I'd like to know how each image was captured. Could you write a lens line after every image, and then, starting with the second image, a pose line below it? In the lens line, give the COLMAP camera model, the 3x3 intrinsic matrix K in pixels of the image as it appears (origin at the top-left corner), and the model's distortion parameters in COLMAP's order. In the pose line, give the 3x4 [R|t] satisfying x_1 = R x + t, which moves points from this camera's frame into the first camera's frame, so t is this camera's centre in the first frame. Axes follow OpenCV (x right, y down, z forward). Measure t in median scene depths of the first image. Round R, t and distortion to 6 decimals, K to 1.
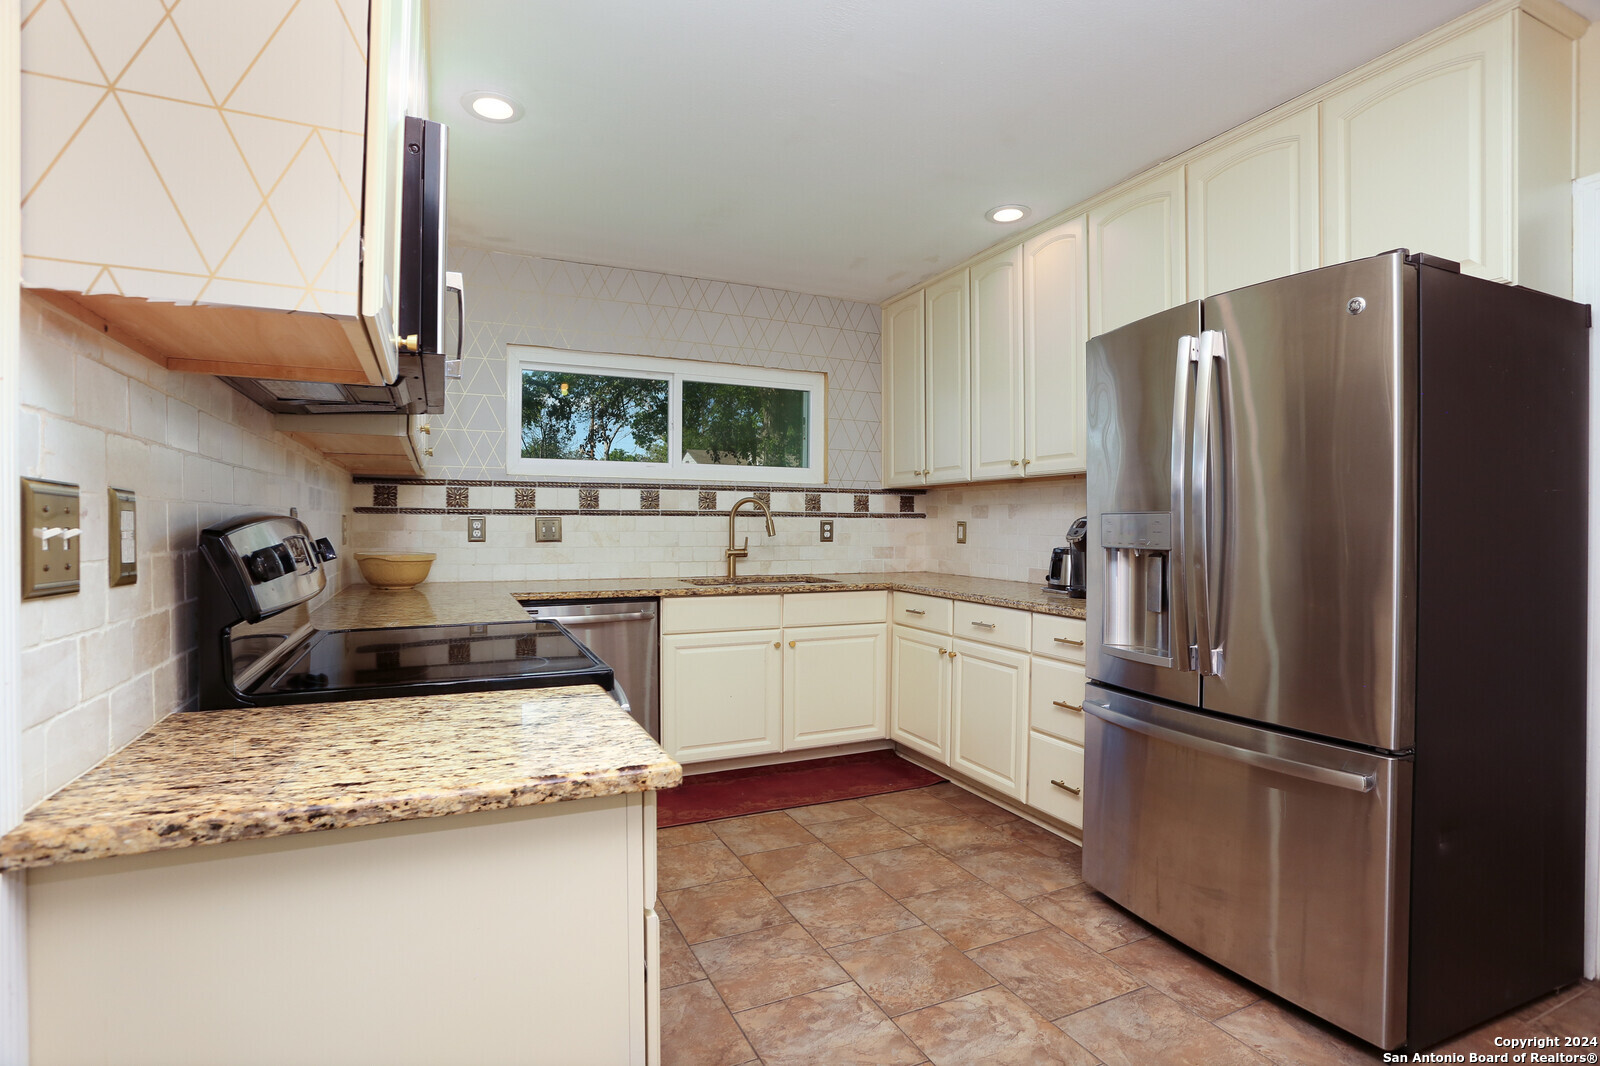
lens RADIAL K [[771.5, 0, 797.2], [0, 771.5, 528.5], [0, 0, 1]] dist [-0.000517, 0.000982]
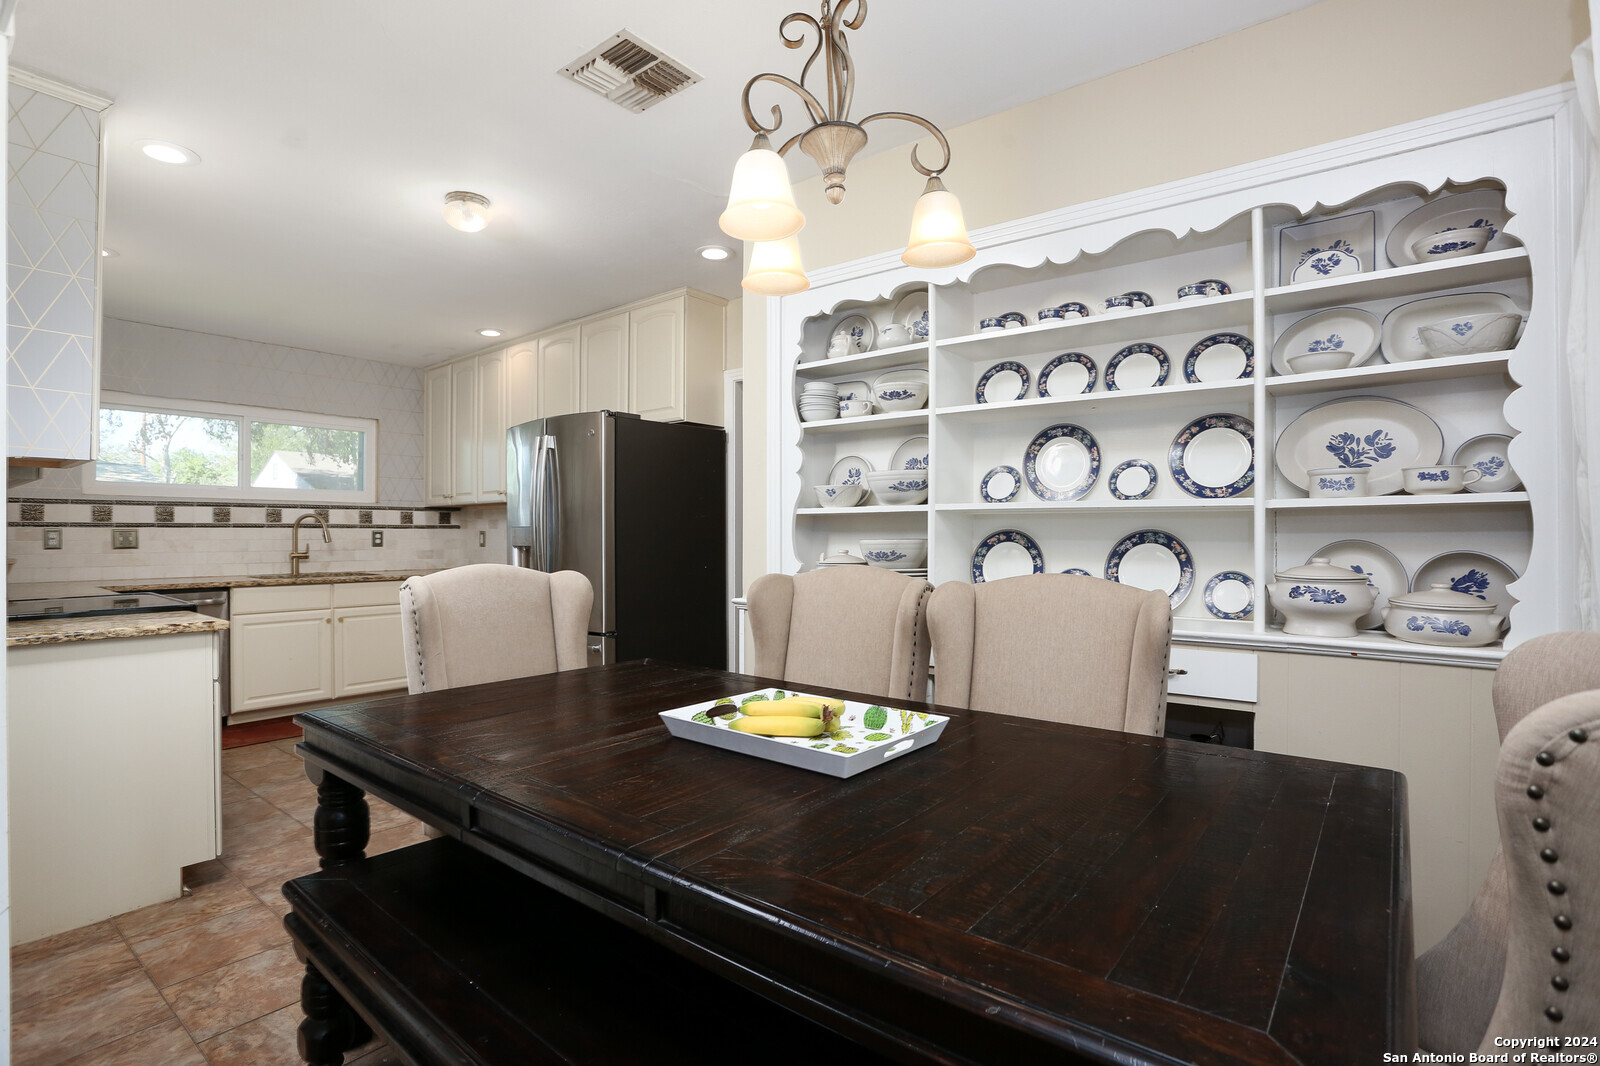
lens RADIAL K [[822.3, 0, 751.6], [0, 822.3, 532.1], [0, 0, 1]] dist [0.003252, 0.001344]
pose [[0.929494, -0.004926, 0.368805, 0.120509], [0.007764, 0.999951, -0.006212, 0.006134], [-0.368757, 0.008637, 0.929486, -0.585433]]
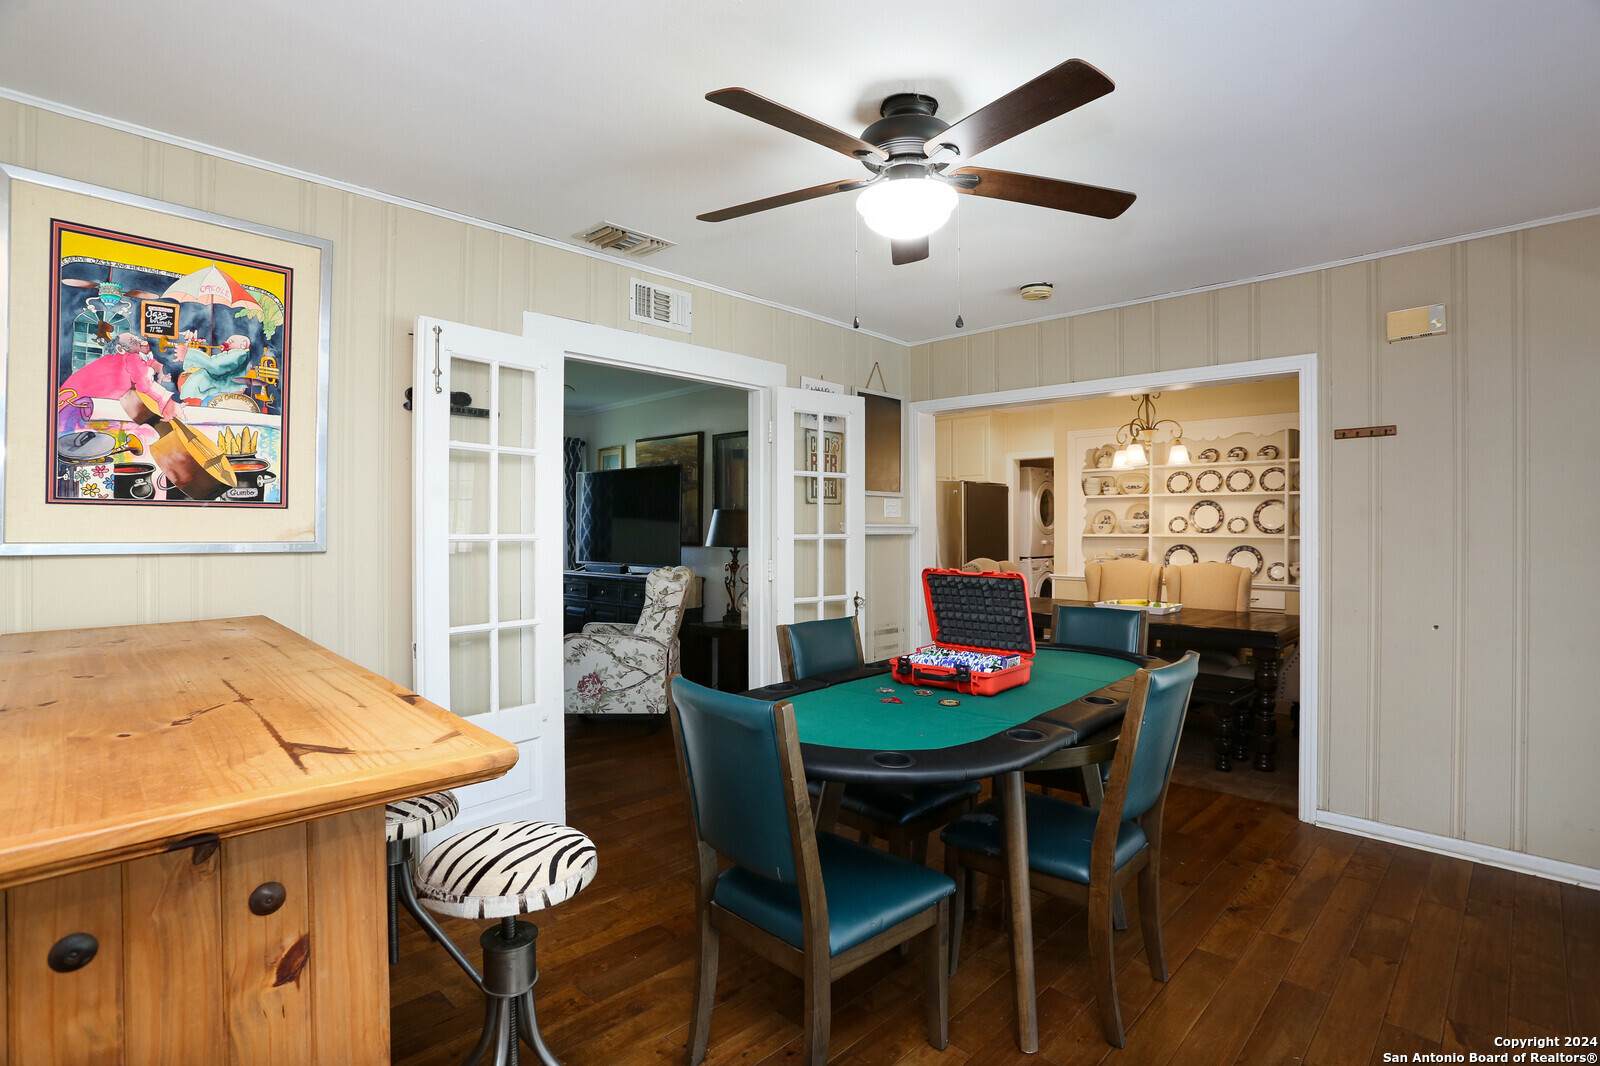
lens RADIAL K [[771.5, 0, 803.2], [0, 771.5, 532.7], [0, 0, 1]] dist [-0.000517, 0.000982]
pose [[0.951832, -0.001176, 0.306616, -0.699233], [0.000460, 0.999997, 0.002410, -0.030010], [-0.306618, -0.002153, 0.951830, -1.330117]]
